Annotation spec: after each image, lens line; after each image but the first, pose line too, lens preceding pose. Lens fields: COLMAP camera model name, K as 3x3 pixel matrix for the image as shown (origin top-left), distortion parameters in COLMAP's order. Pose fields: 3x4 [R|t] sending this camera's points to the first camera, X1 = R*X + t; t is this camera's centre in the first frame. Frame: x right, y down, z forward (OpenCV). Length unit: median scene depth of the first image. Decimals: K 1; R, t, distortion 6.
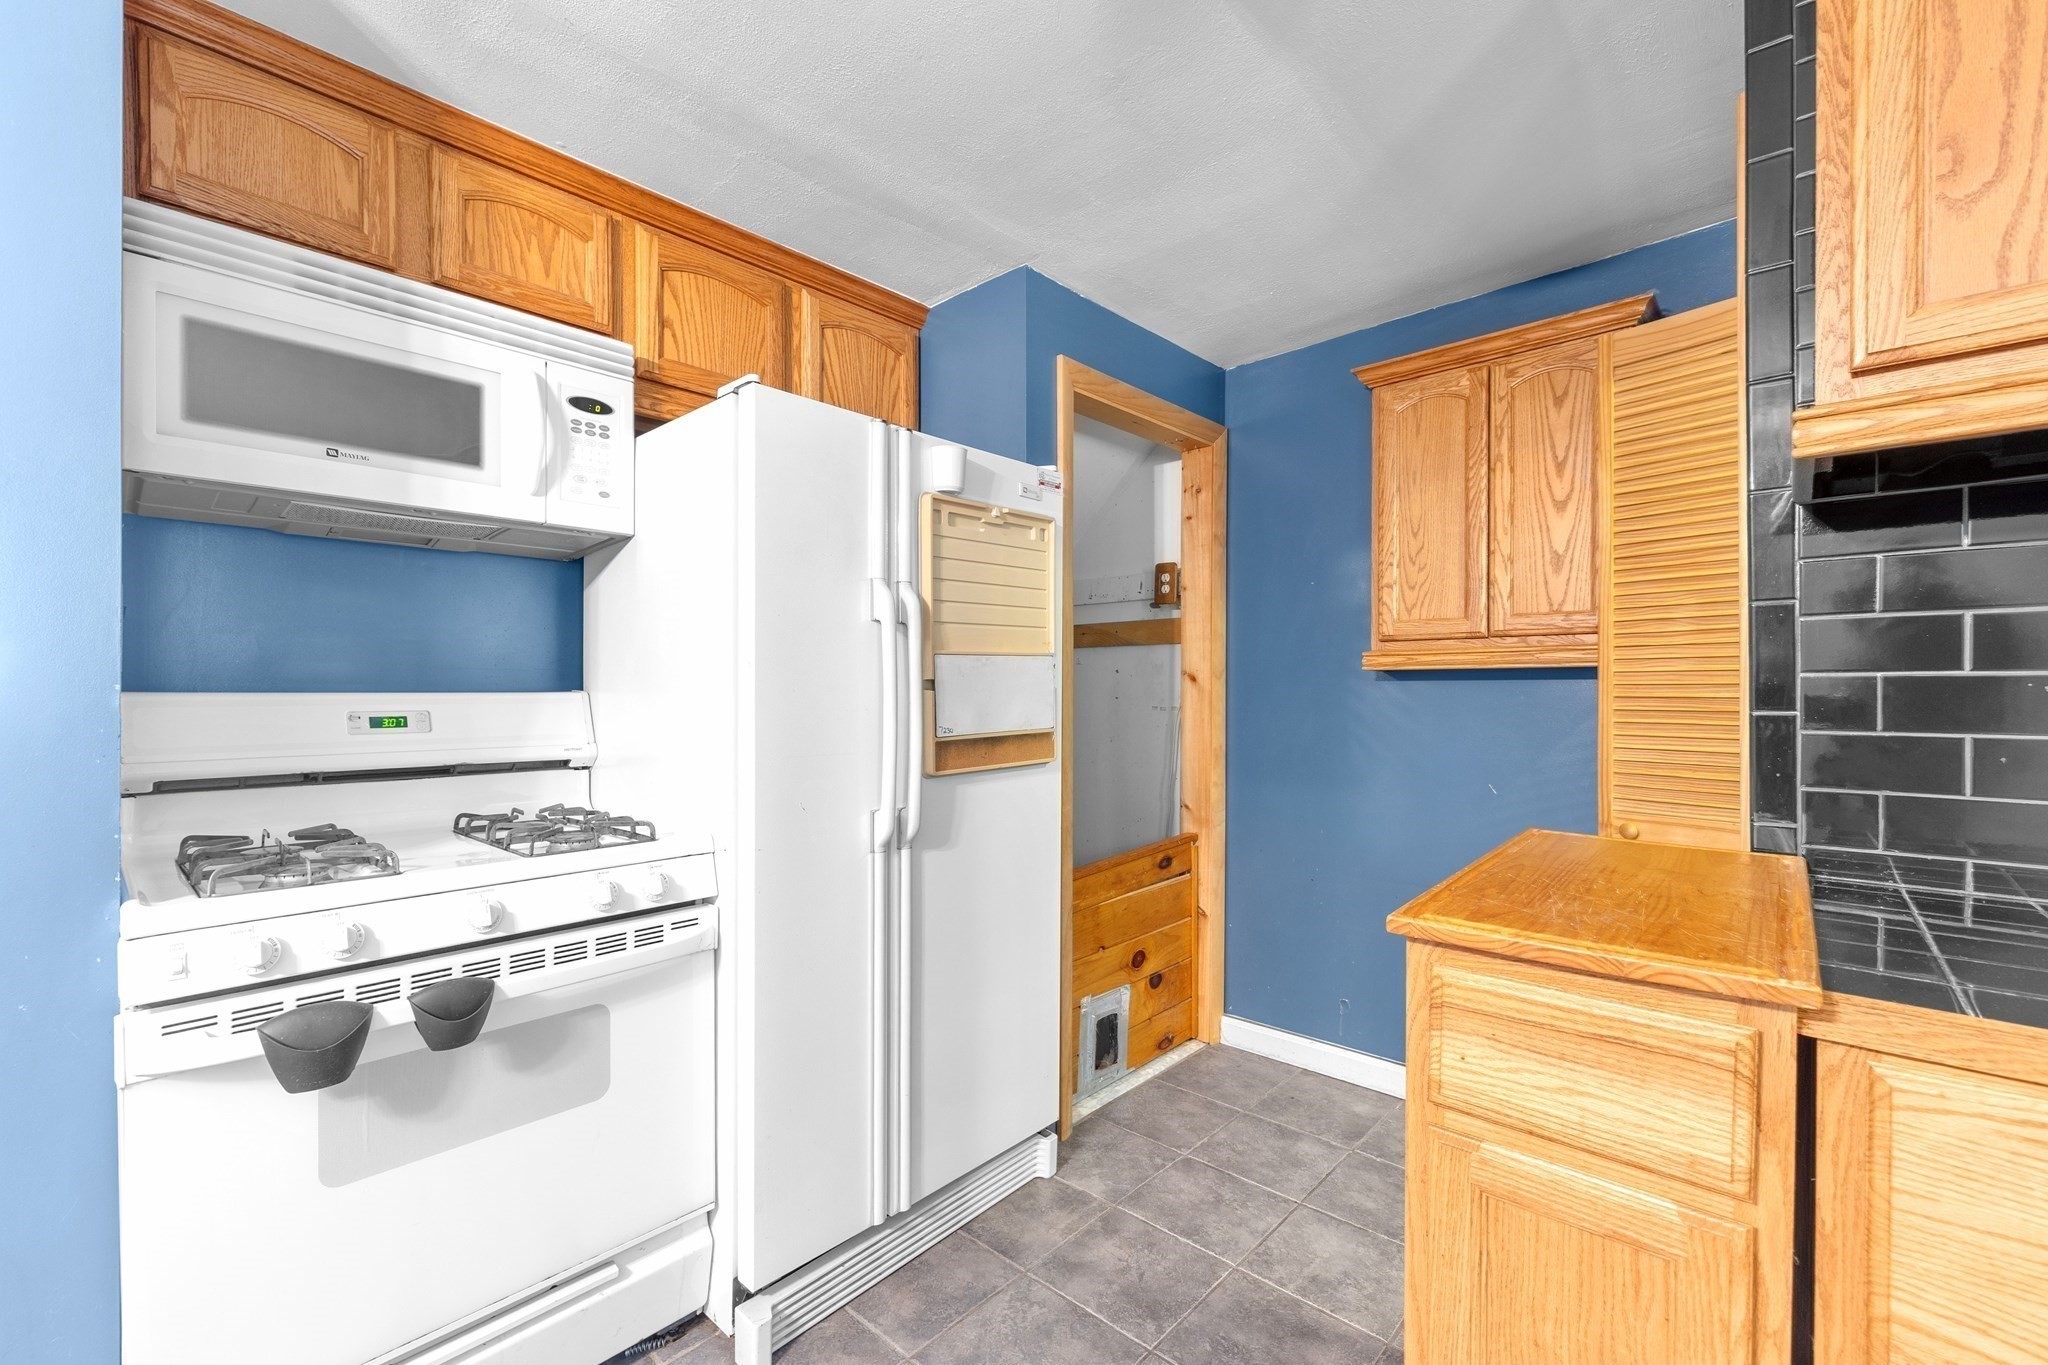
lens RADIAL K [[859.7, 0, 1010.6], [0, 859.7, 694.6], [0, 0, 1]] dist [0.002374, -0.001182]
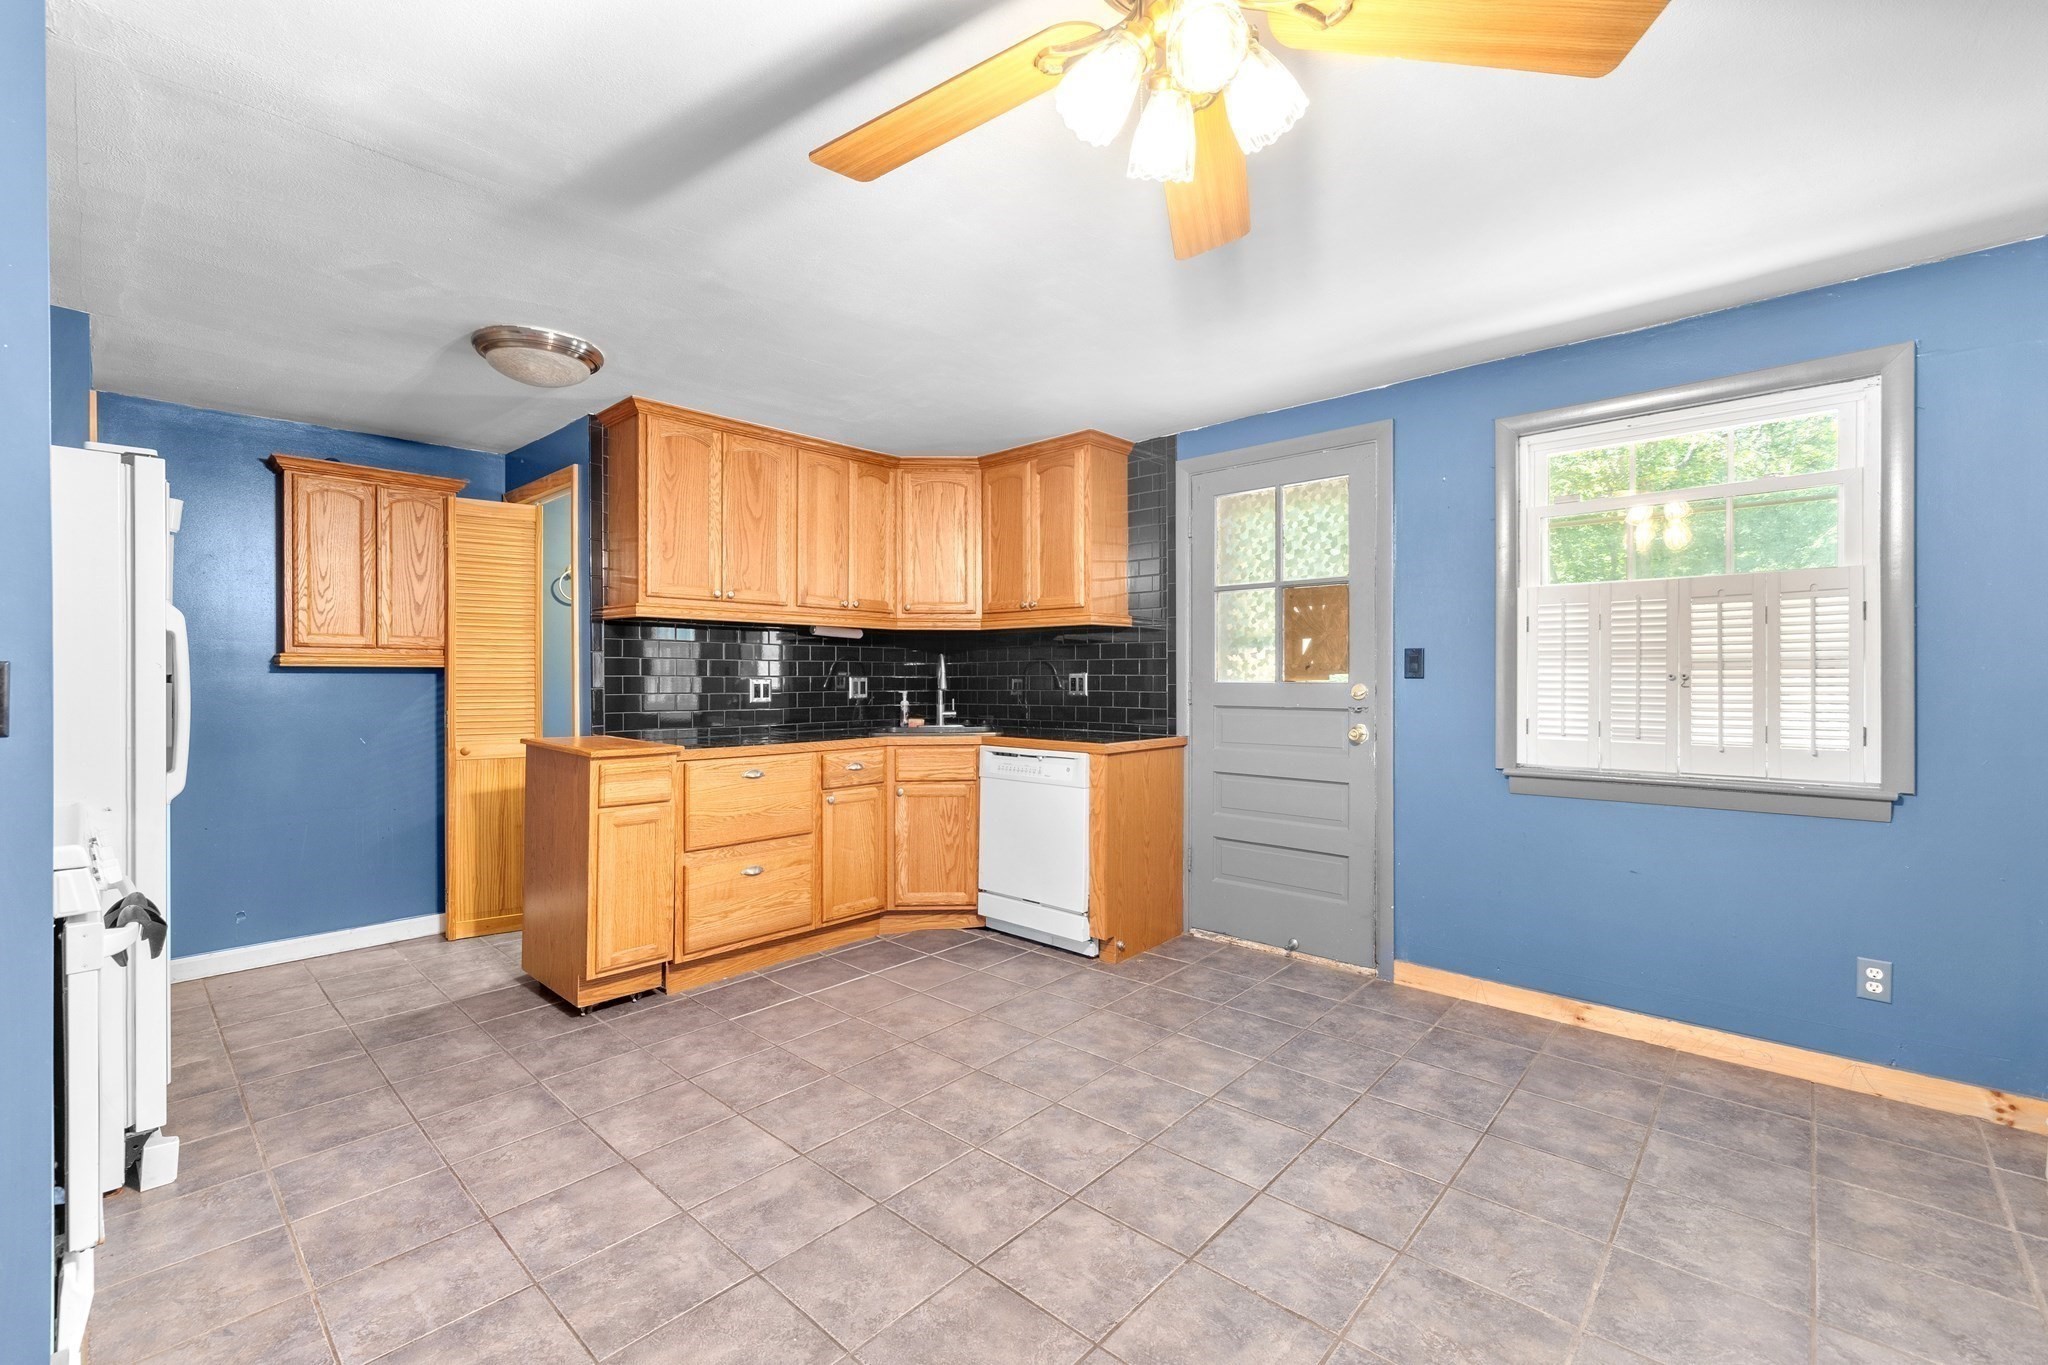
lens RADIAL K [[859.7, 0, 1010.0], [0, 859.7, 683.0], [0, 0, 1]] dist [0.002374, -0.001182]
pose [[0.000990, -0.007720, 0.999970, -1.295863], [0.001257, 0.999969, 0.007718, -0.012187], [-0.999999, 0.001250, 0.000999, -0.267814]]
